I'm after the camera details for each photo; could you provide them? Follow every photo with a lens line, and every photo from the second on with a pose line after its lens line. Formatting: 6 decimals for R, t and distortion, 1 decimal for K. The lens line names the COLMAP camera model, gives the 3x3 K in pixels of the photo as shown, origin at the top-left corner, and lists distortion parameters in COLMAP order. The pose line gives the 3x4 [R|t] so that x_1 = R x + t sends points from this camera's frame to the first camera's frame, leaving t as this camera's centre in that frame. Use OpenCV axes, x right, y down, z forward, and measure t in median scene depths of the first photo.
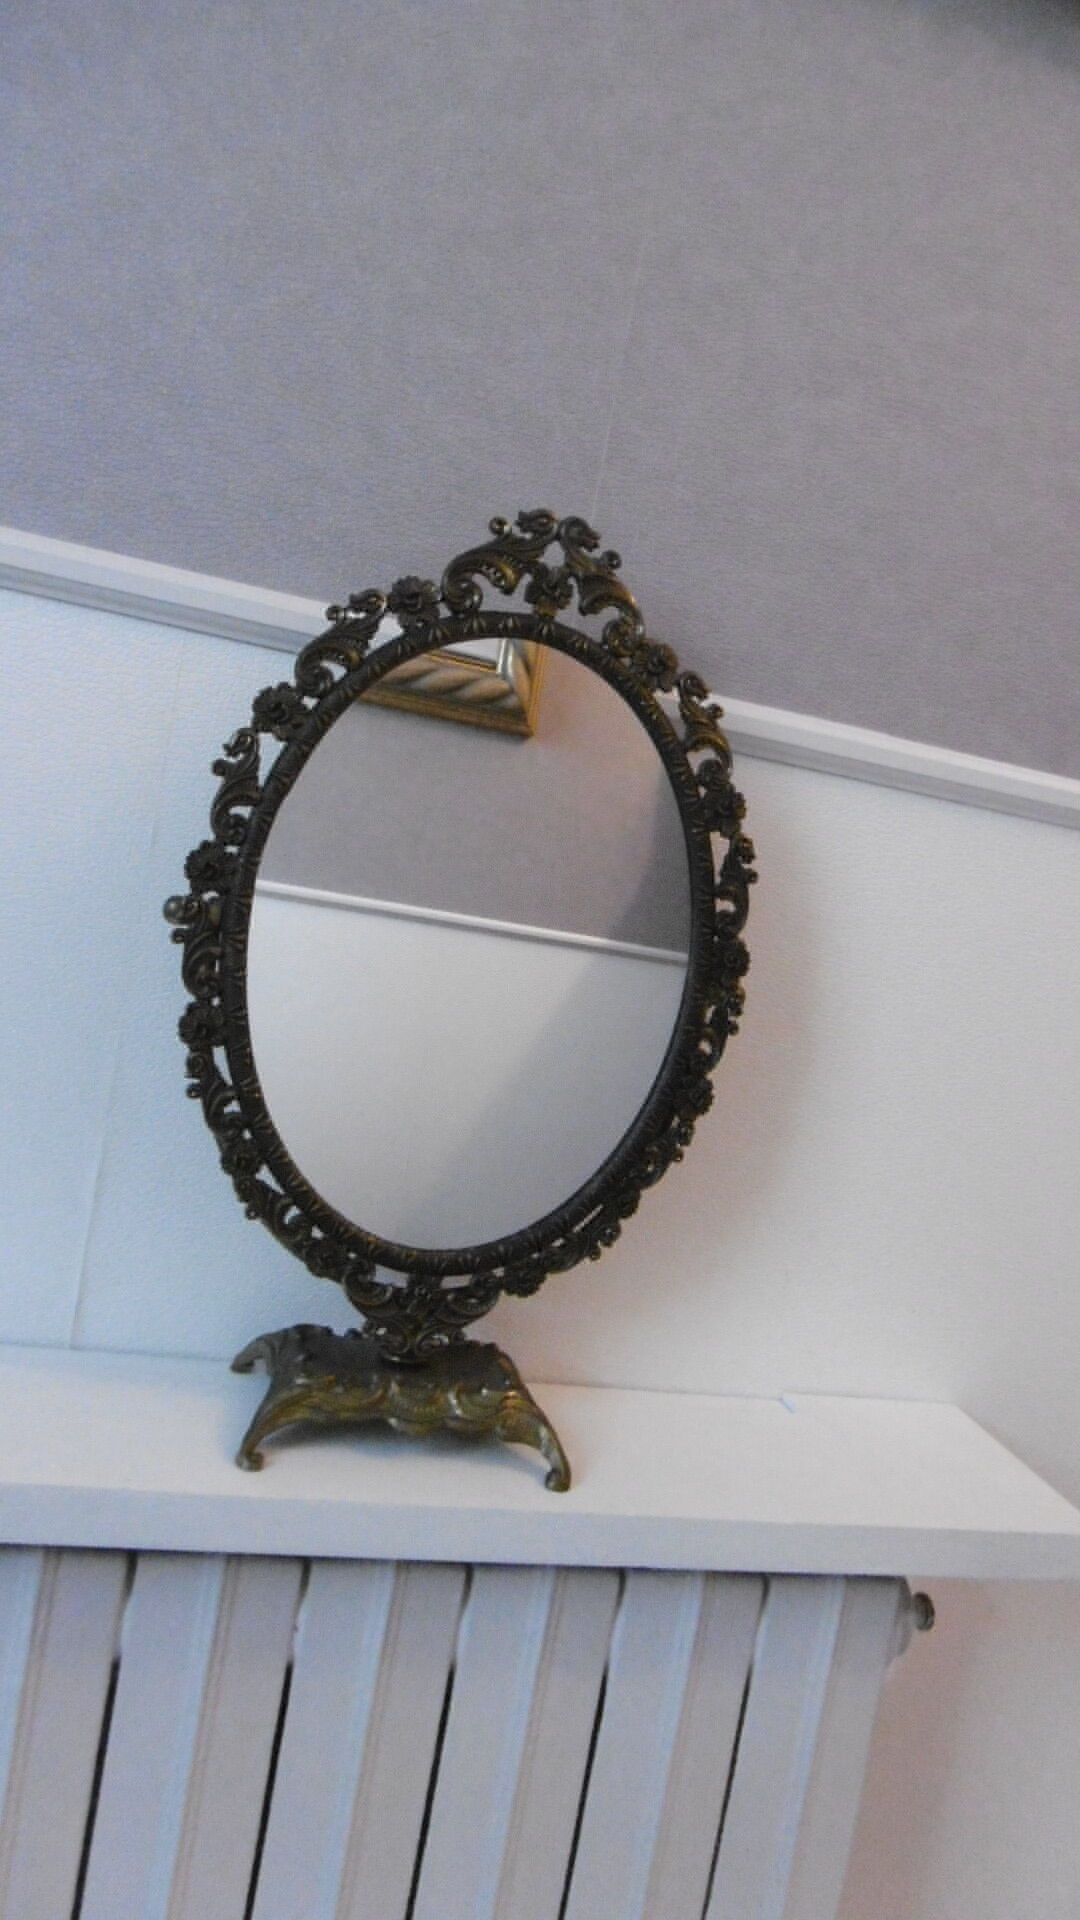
lens RADIAL K [[1526.0, 0, 540.0], [0, 1526.0, 960.0], [0, 0, 1]] dist [0.032391, -0.009849]
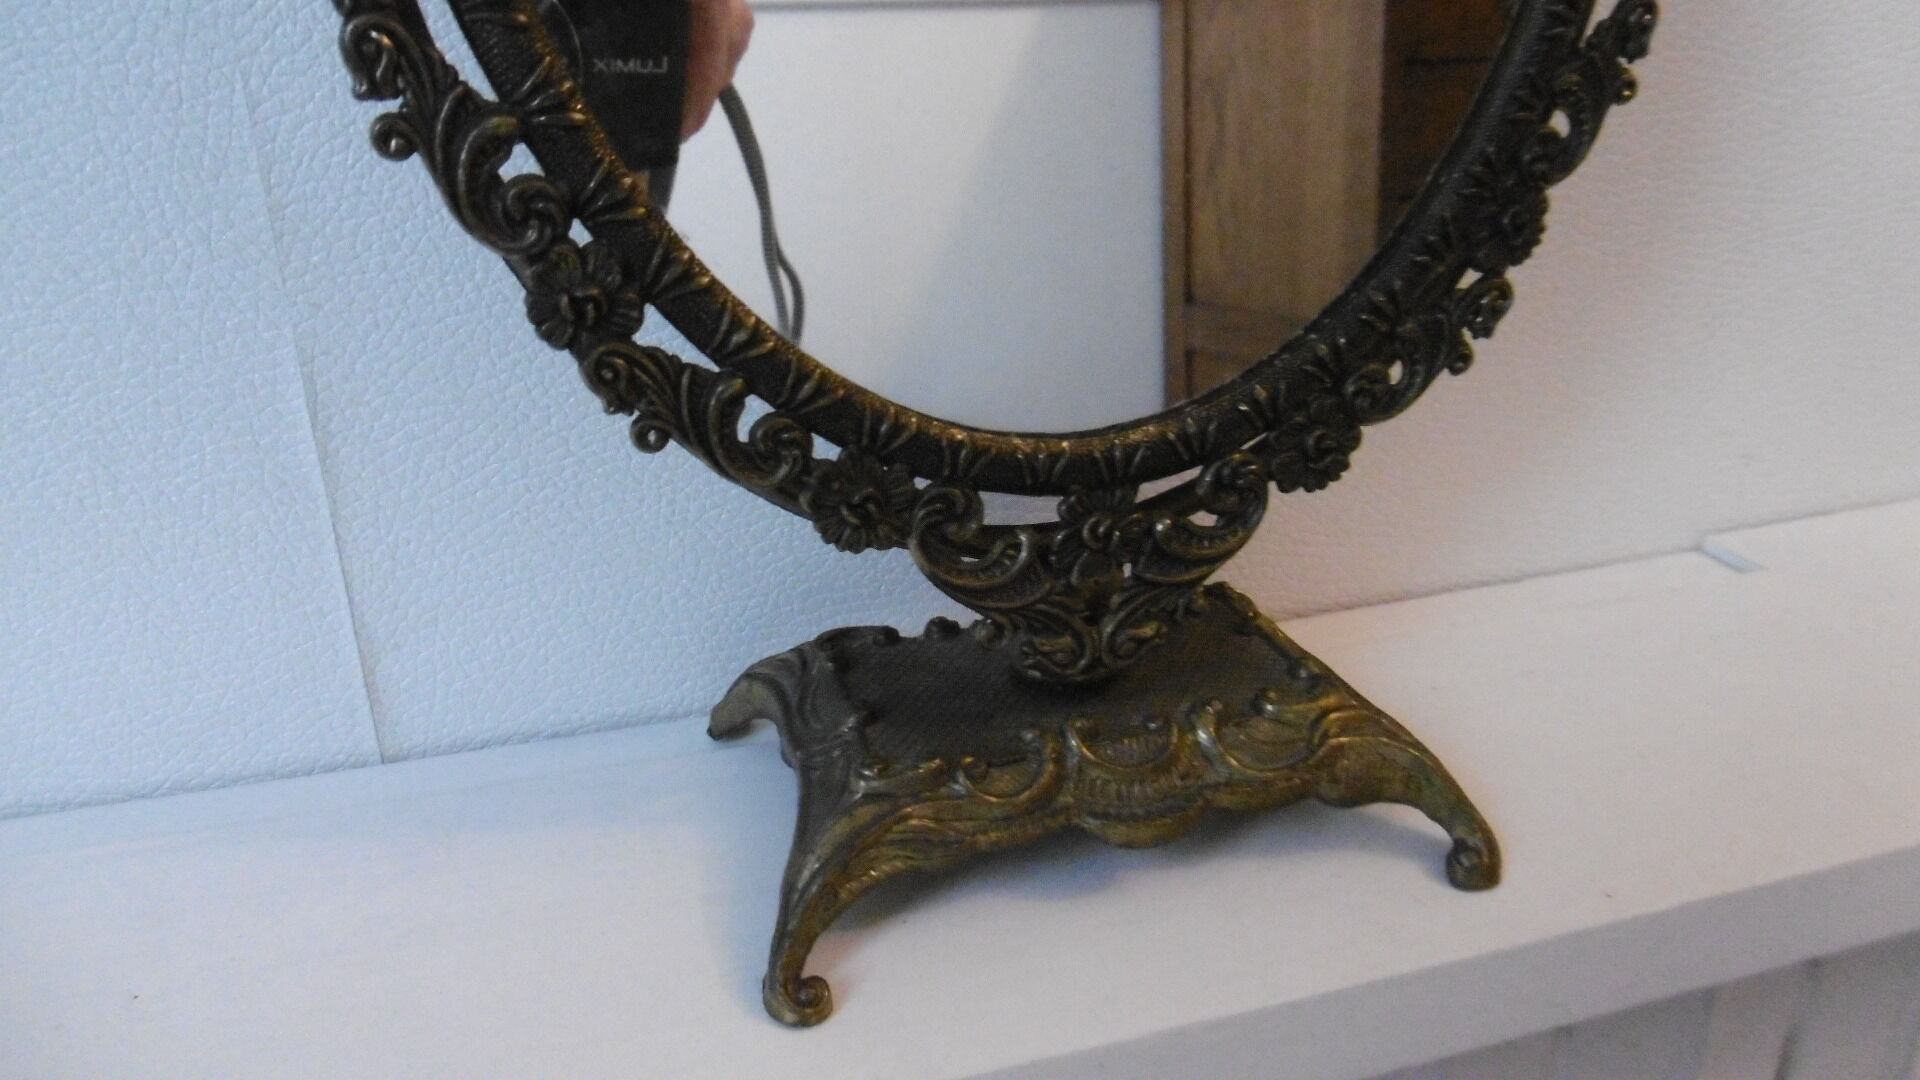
lens RADIAL K [[1526.0, 0, 960.0], [0, 1526.0, 540.0], [0, 0, 1]] dist [0.032391, -0.009849]
pose [[0.978993, -0.198274, -0.047551, -0.097550], [0.203573, 0.937354, 0.282711, 0.095844], [-0.011482, -0.286452, 0.958026, 0.613437]]
